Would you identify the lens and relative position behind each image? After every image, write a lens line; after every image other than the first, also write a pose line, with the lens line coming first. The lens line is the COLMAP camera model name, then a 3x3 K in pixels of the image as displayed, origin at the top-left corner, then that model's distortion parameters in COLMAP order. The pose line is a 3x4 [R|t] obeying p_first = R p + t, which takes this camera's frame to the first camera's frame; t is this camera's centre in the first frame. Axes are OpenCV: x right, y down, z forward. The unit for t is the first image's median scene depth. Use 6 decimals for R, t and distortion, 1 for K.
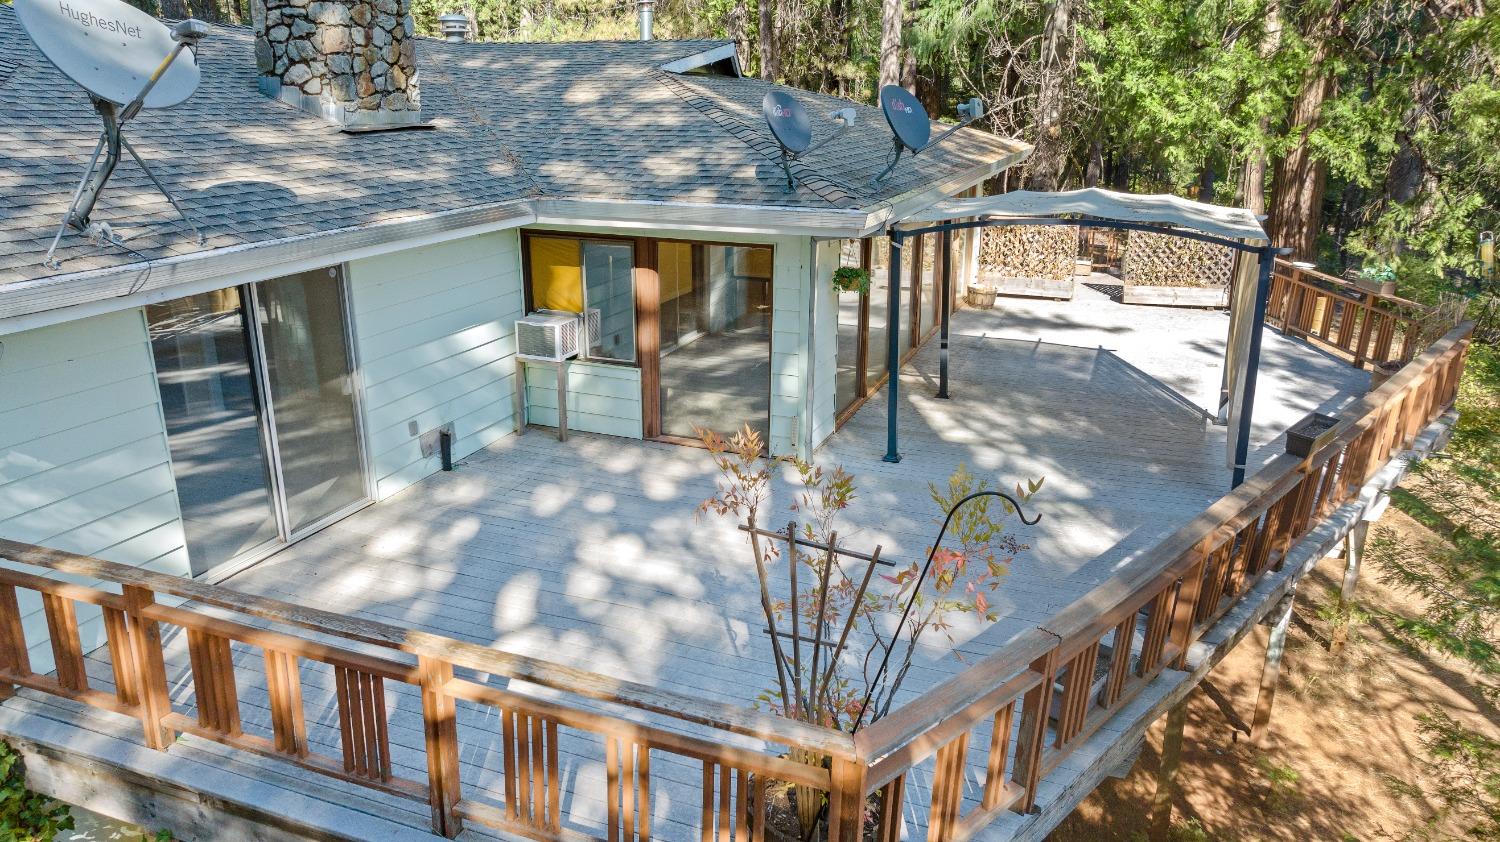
lens RADIAL K [[1018.7, 0, 743.7], [0, 1018.7, 415.9], [0, 0, 1]] dist [-0.001829, 0.001521]
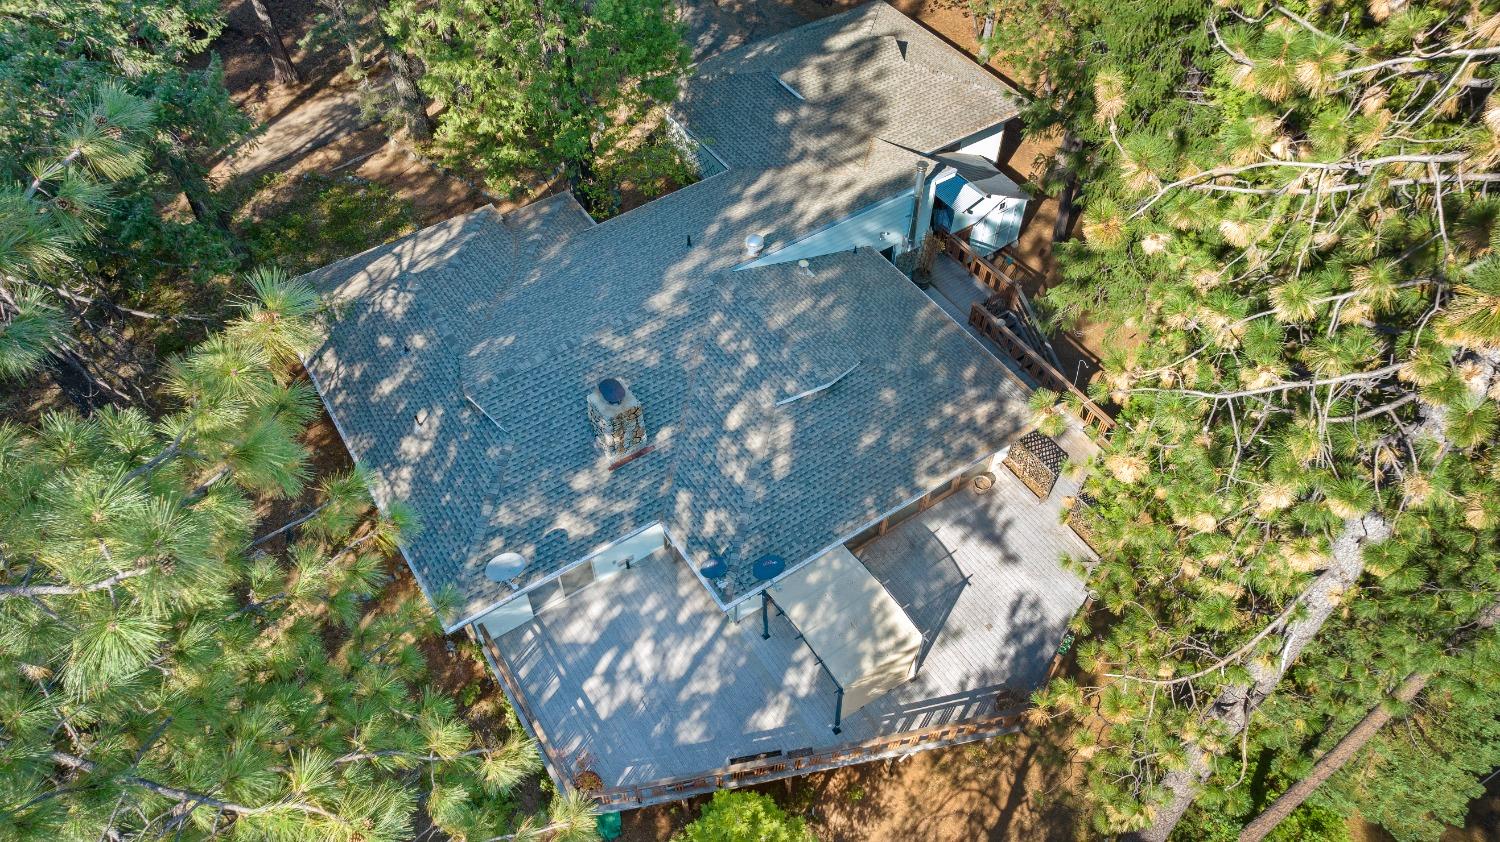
lens RADIAL K [[1036.5, 0, 752.4], [0, 1036.5, 425.2], [0, 0, 1]] dist [-0.004722, -0.001193]
pose [[0.829020, 0.423486, -0.365220, 0.923178], [-0.162940, 0.807674, 0.566668, -2.054431], [0.534955, -0.410271, 0.738581, -0.836128]]
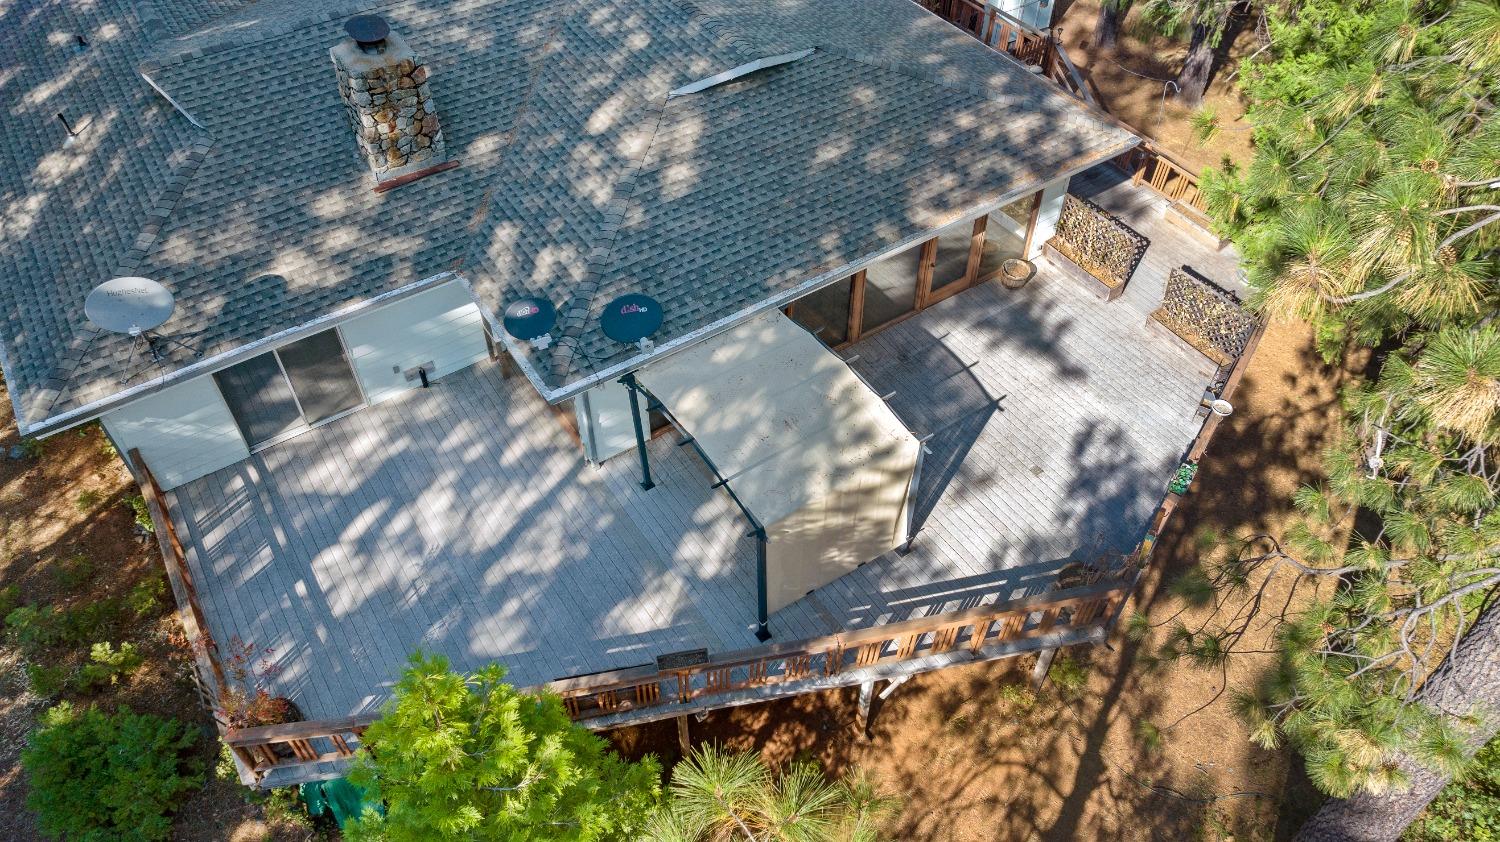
lens RADIAL K [[1036.5, 0, 761.8], [0, 1036.5, 433.2], [0, 0, 1]] dist [-0.004722, -0.001193]
pose [[0.829954, 0.403519, -0.385161, 0.899884], [-0.167216, 0.838674, 0.518328, -0.907077], [0.532180, -0.365784, 0.763536, -0.063444]]
